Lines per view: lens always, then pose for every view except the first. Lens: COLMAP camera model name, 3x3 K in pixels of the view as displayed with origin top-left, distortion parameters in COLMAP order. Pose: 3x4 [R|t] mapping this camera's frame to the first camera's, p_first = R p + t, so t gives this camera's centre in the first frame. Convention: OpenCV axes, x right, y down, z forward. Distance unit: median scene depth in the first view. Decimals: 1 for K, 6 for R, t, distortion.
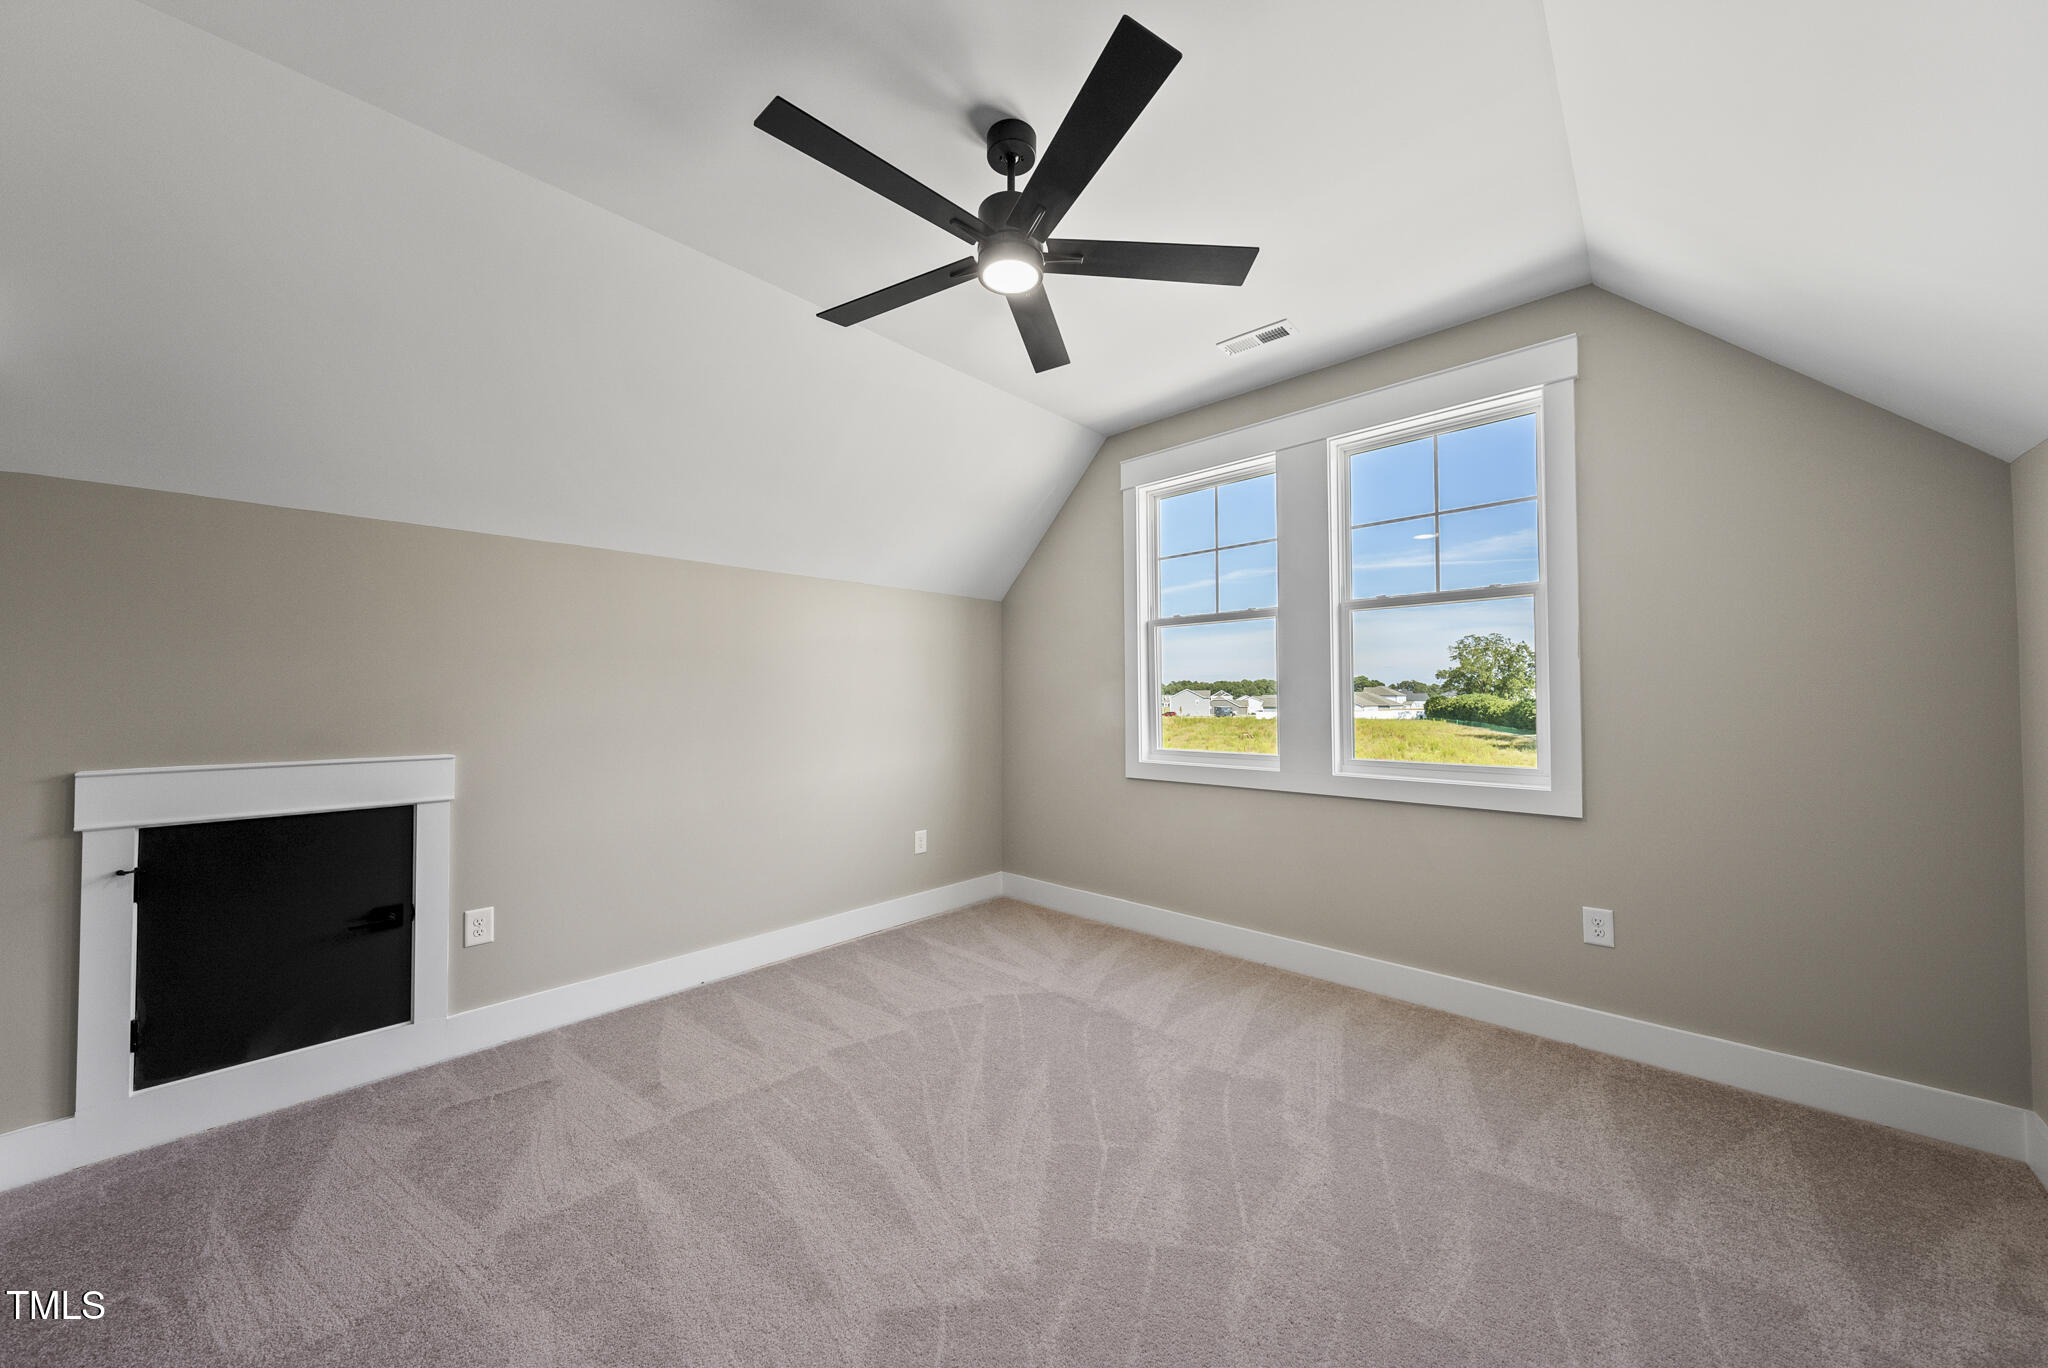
lens RADIAL K [[706.9, 0, 1024.0], [0, 706.9, 684.0], [0, 0, 1]] dist [-0.005061, 0.000063]
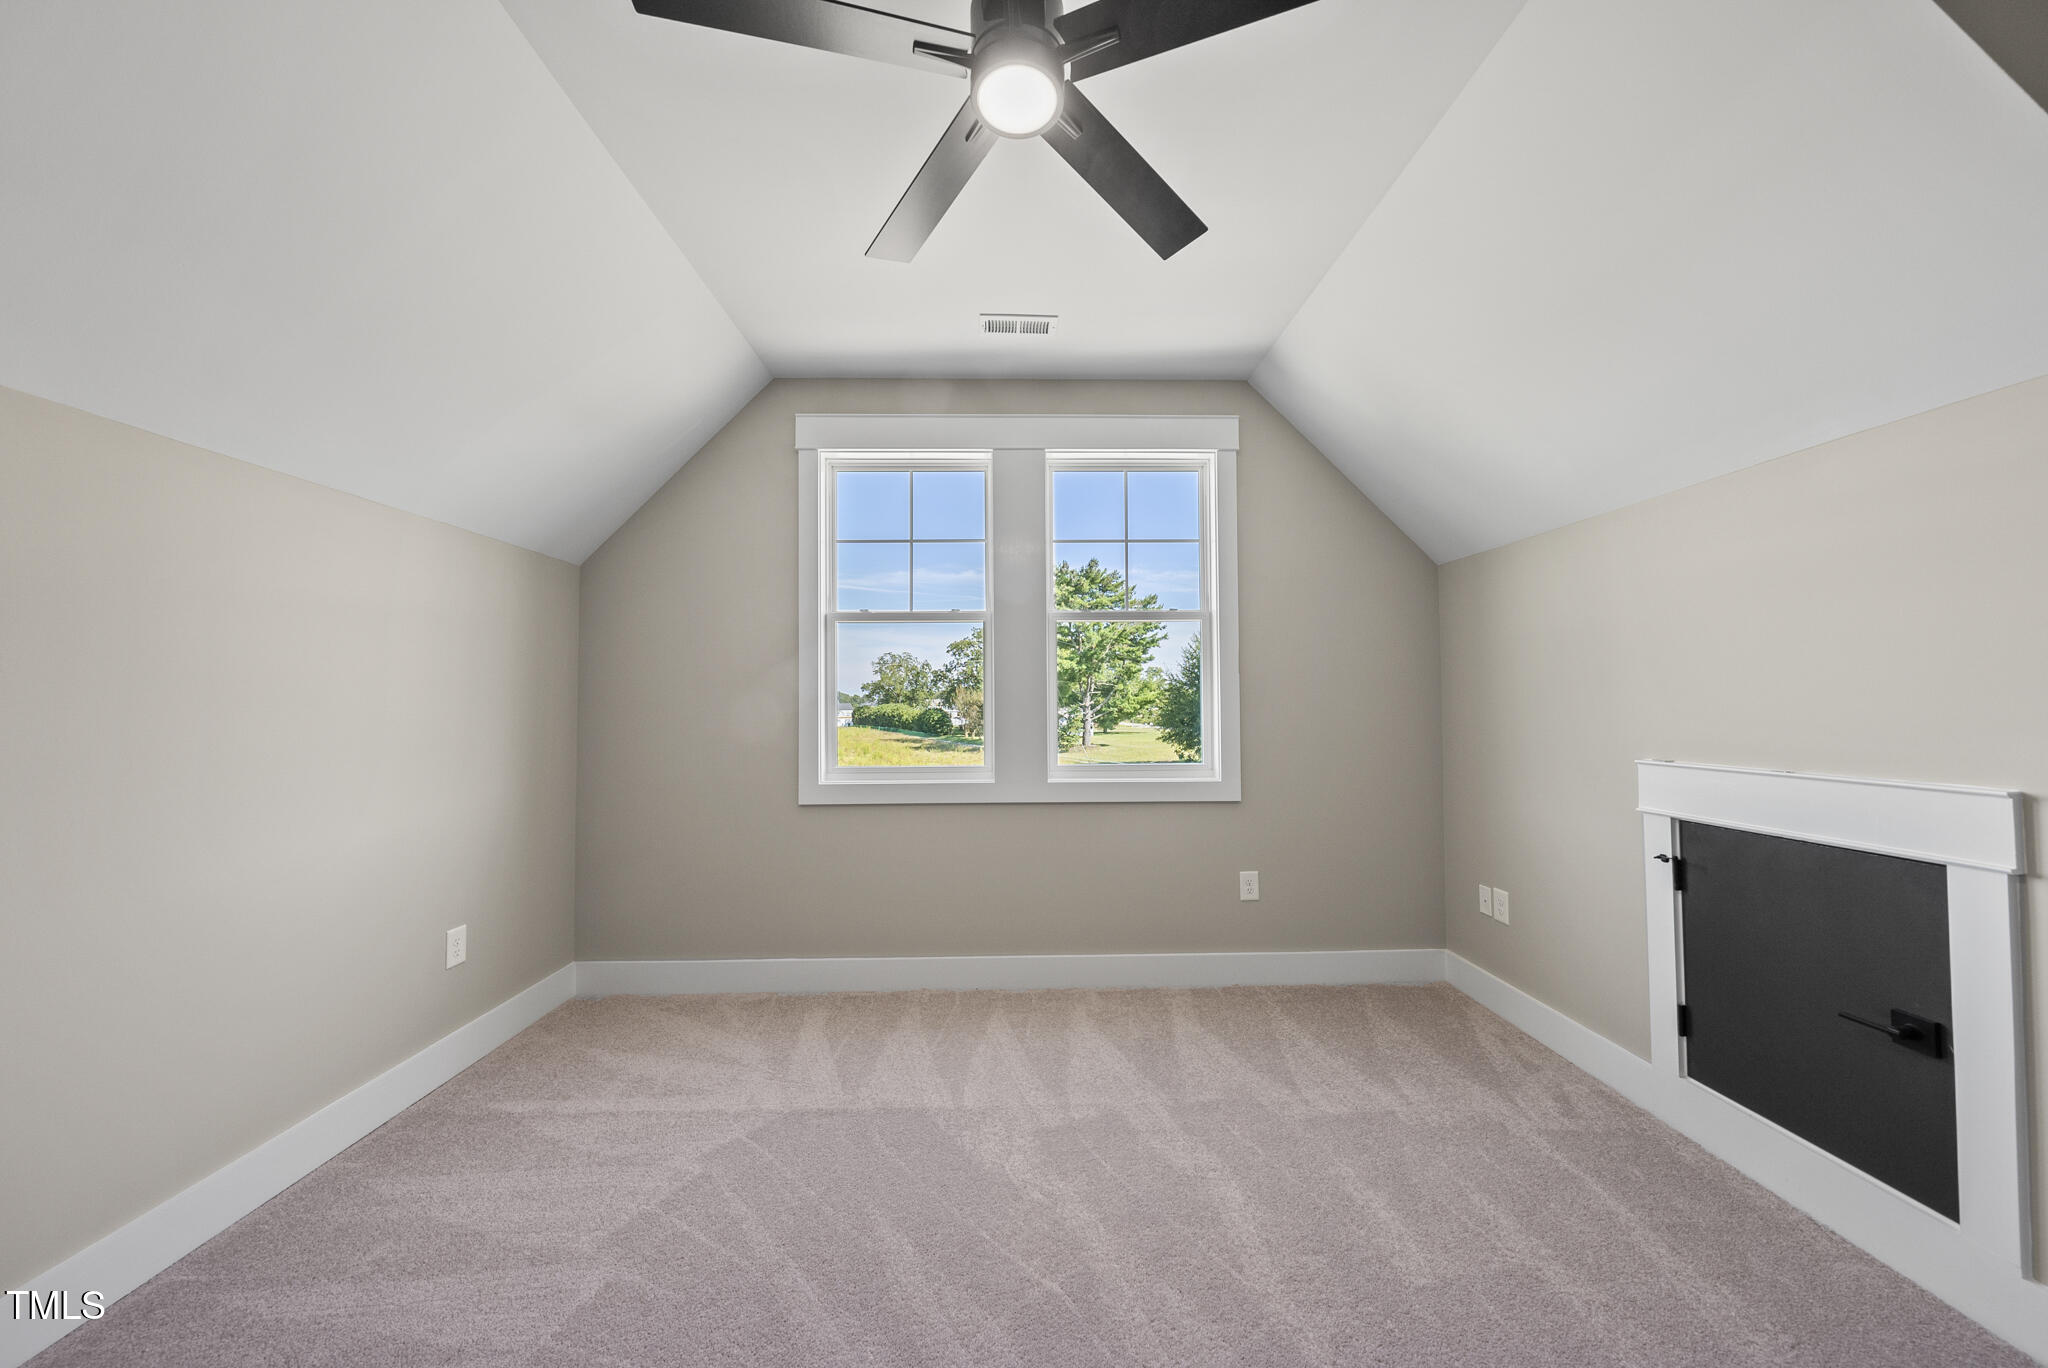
lens RADIAL K [[706.9, 0, 1024.0], [0, 706.9, 684.0], [0, 0, 1]] dist [-0.005061, 0.000063]
pose [[0.709609, 0.021427, 0.704270, -0.294504], [-0.011823, 0.999759, -0.018505, 0.007687], [-0.704496, 0.004804, 0.709691, 0.300066]]
